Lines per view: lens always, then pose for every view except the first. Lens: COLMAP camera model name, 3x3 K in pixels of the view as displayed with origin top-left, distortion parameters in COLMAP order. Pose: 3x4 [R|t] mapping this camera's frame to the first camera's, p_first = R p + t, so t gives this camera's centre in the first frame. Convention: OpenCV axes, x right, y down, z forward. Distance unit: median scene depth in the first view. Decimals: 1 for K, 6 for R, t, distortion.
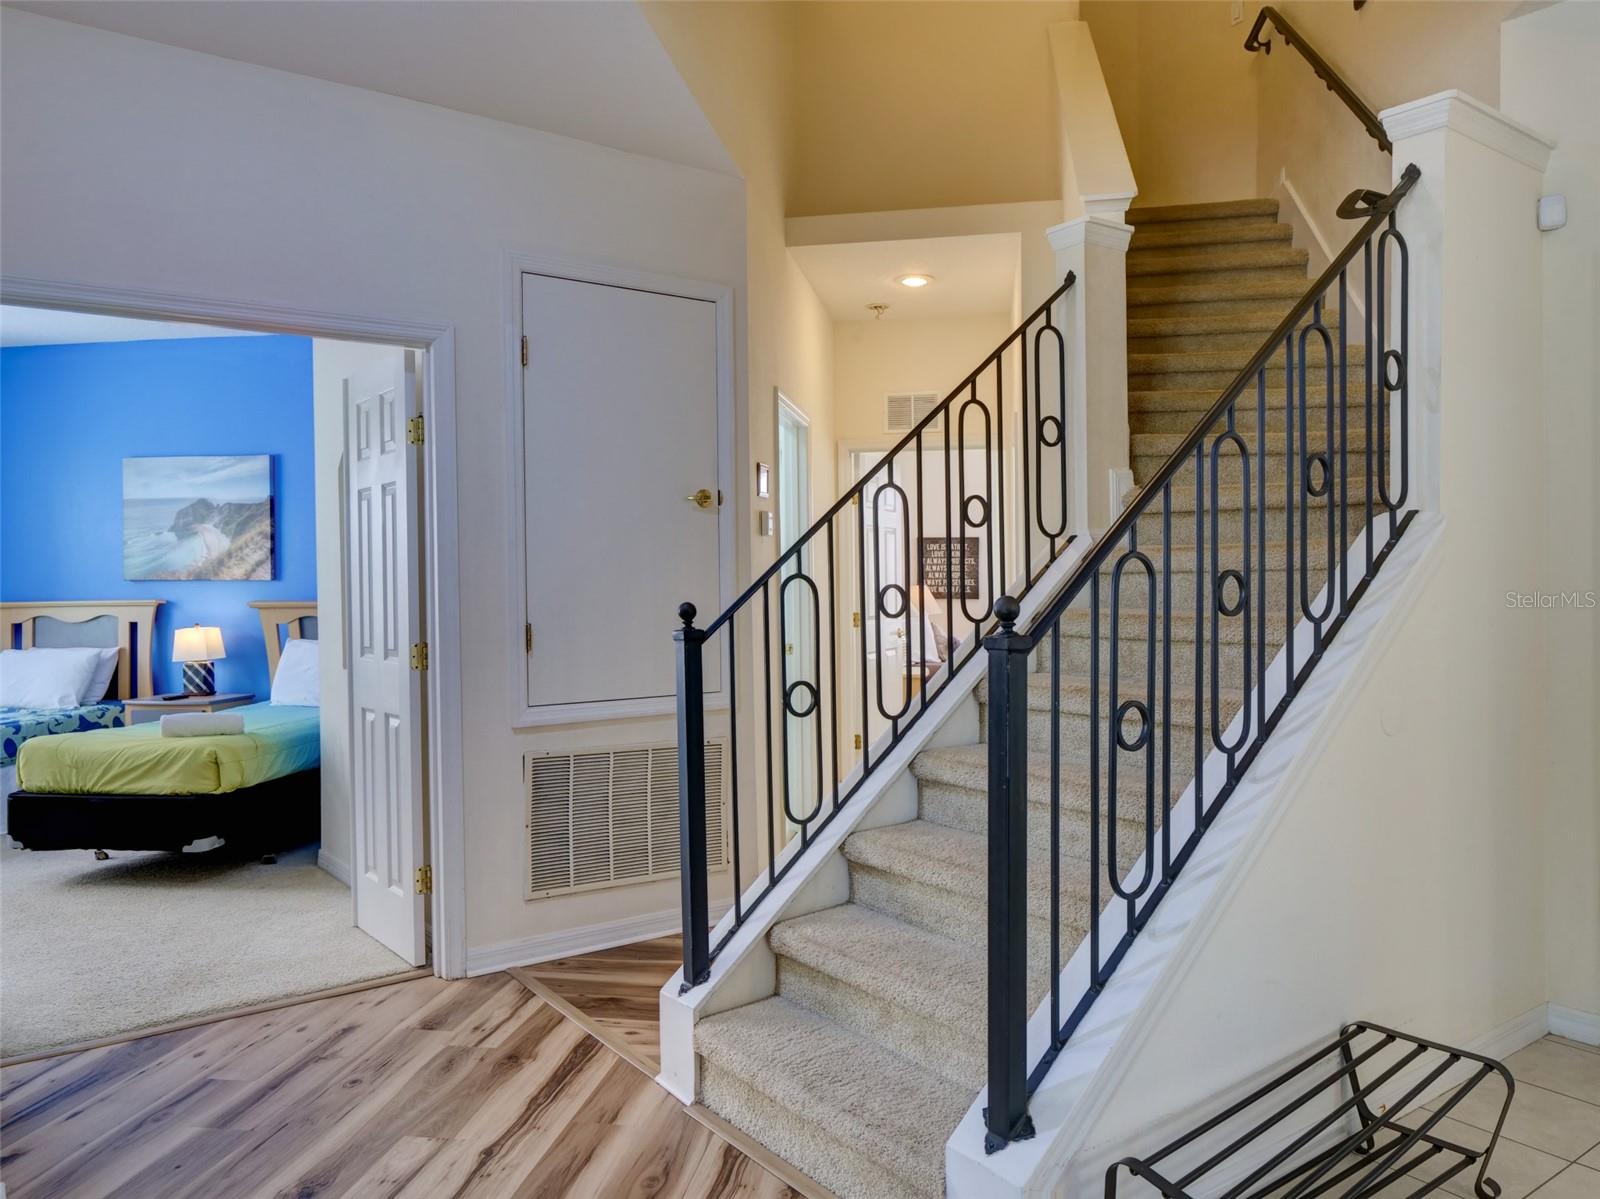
lens RADIAL K [[1148.5, 0, 795.3], [0, 1148.5, 596.5], [0, 0, 1]] dist [0.000935, 0.004738]
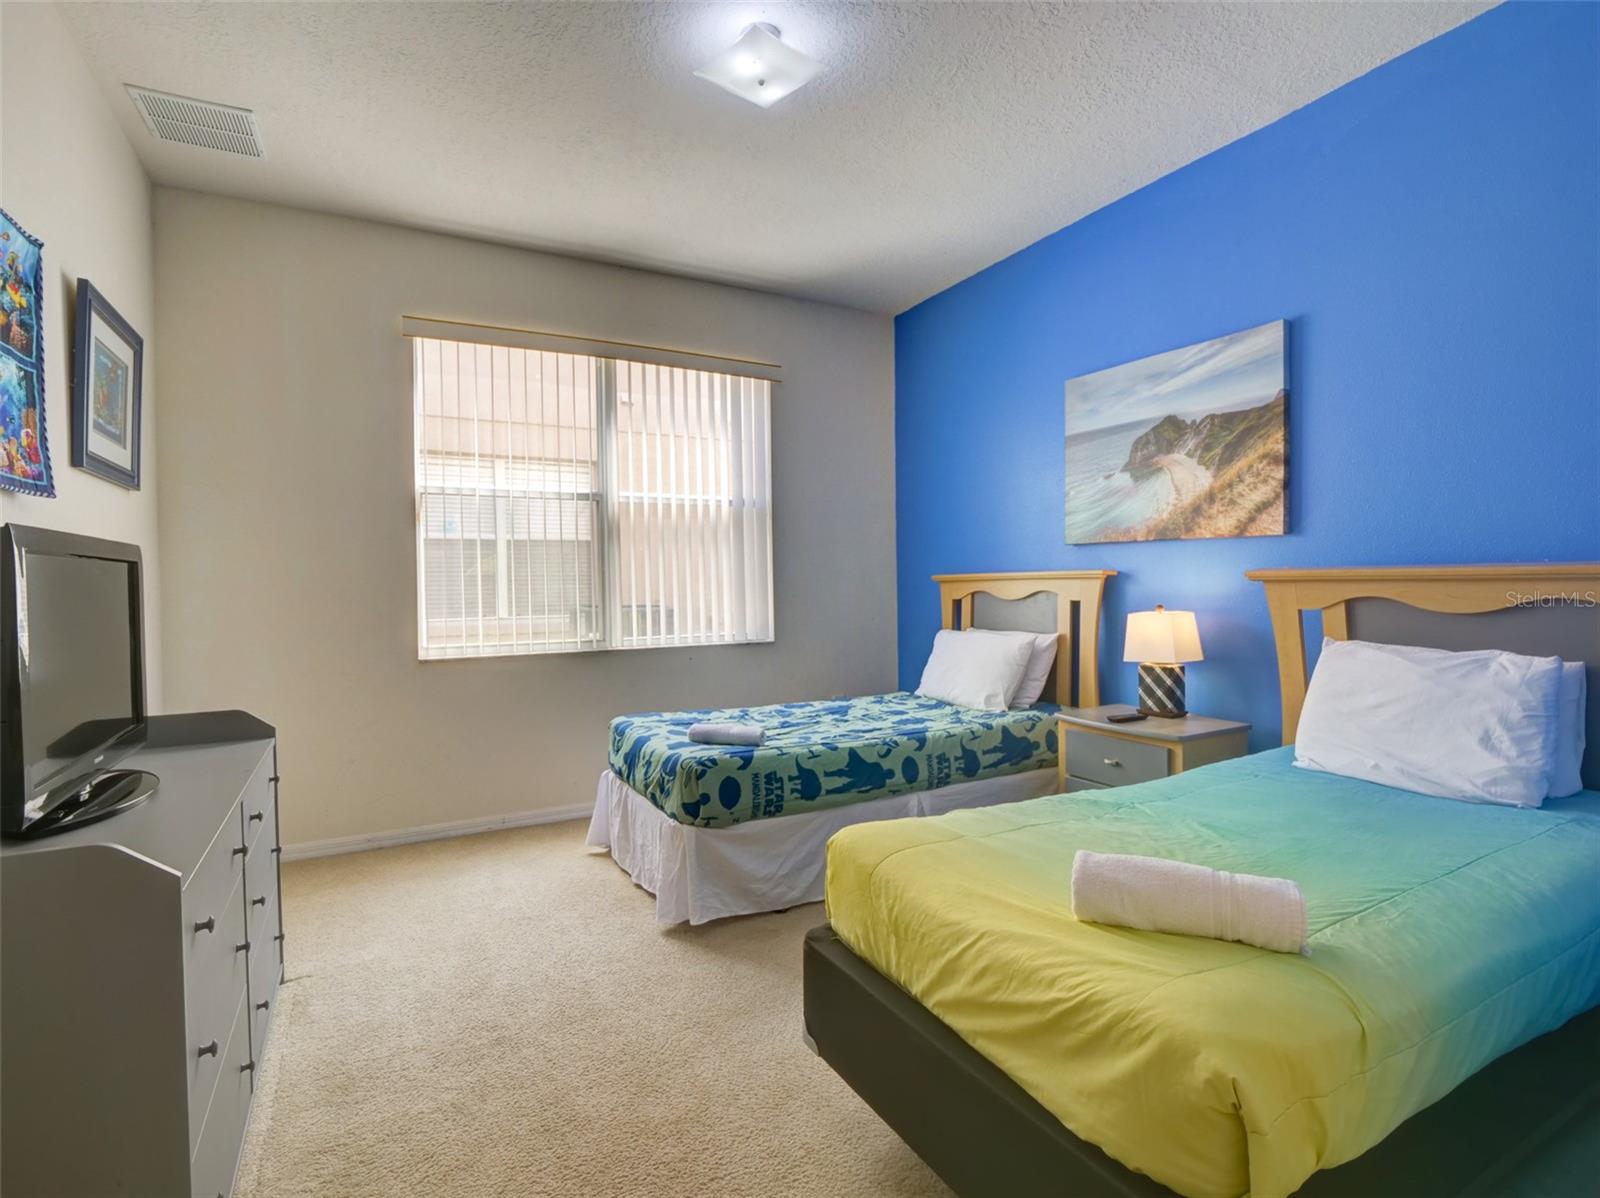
lens RADIAL K [[789.6, 0, 795.1], [0, 789.6, 596.0], [0, 0, 1]] dist [-0.012965, 0.000548]
pose [[0.617575, 0.017412, -0.786319, -0.294287], [-0.004029, 0.999812, 0.018976, 0.010487], [0.786502, -0.008551, 0.617529, 0.555831]]
